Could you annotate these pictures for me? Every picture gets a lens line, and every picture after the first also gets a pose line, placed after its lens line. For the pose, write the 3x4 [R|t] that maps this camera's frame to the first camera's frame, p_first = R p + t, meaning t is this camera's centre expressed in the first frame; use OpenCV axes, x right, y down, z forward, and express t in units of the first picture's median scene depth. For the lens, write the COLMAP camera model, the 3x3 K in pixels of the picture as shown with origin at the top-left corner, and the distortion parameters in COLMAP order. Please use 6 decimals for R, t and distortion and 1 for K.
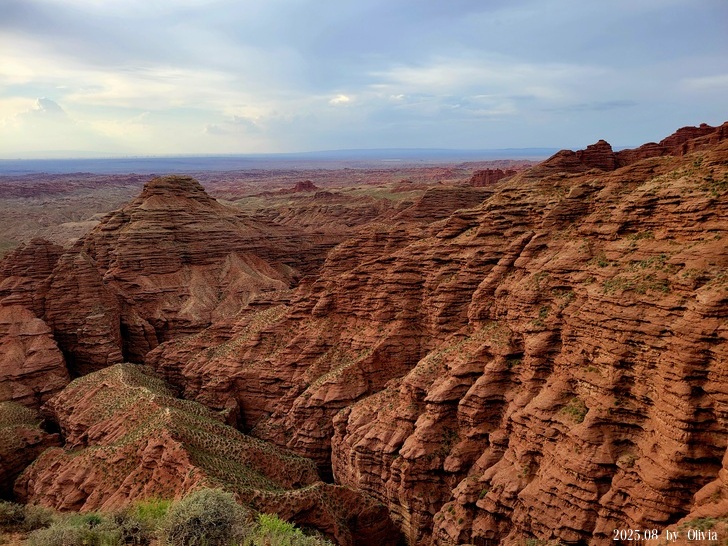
lens RADIAL K [[541.7, 0, 367.2], [0, 541.7, 283.8], [0, 0, 1]] dist [0.060643, -0.042424]
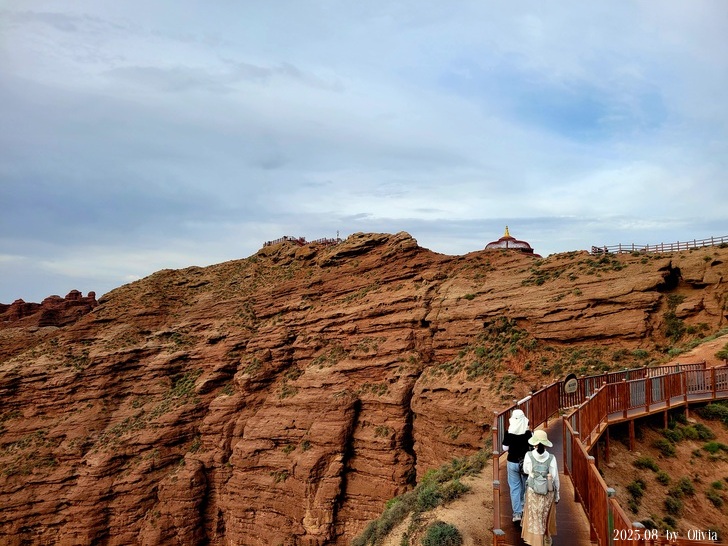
lens RADIAL K [[541.7, 0, 362.8], [0, 541.7, 277.2], [0, 0, 1]] dist [0.060643, -0.042424]
pose [[0.421386, 0.065125, 0.904540, -0.167708], [0.226556, 0.958233, -0.174533, -0.011917], [-0.878127, 0.278475, 0.389031, -0.012397]]
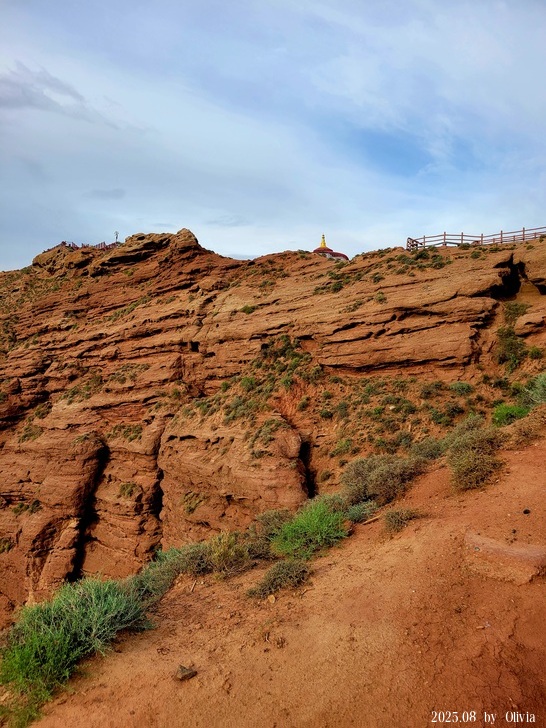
lens RADIAL K [[541.7, 0, 268.0], [0, 541.7, 354.7], [0, 0, 1]] dist [0.060643, -0.042424]
pose [[0.319083, -0.001864, 0.947725, 0.037455], [0.218340, 0.973243, -0.071598, 0.002618], [-0.922233, 0.229772, 0.310952, -0.019664]]
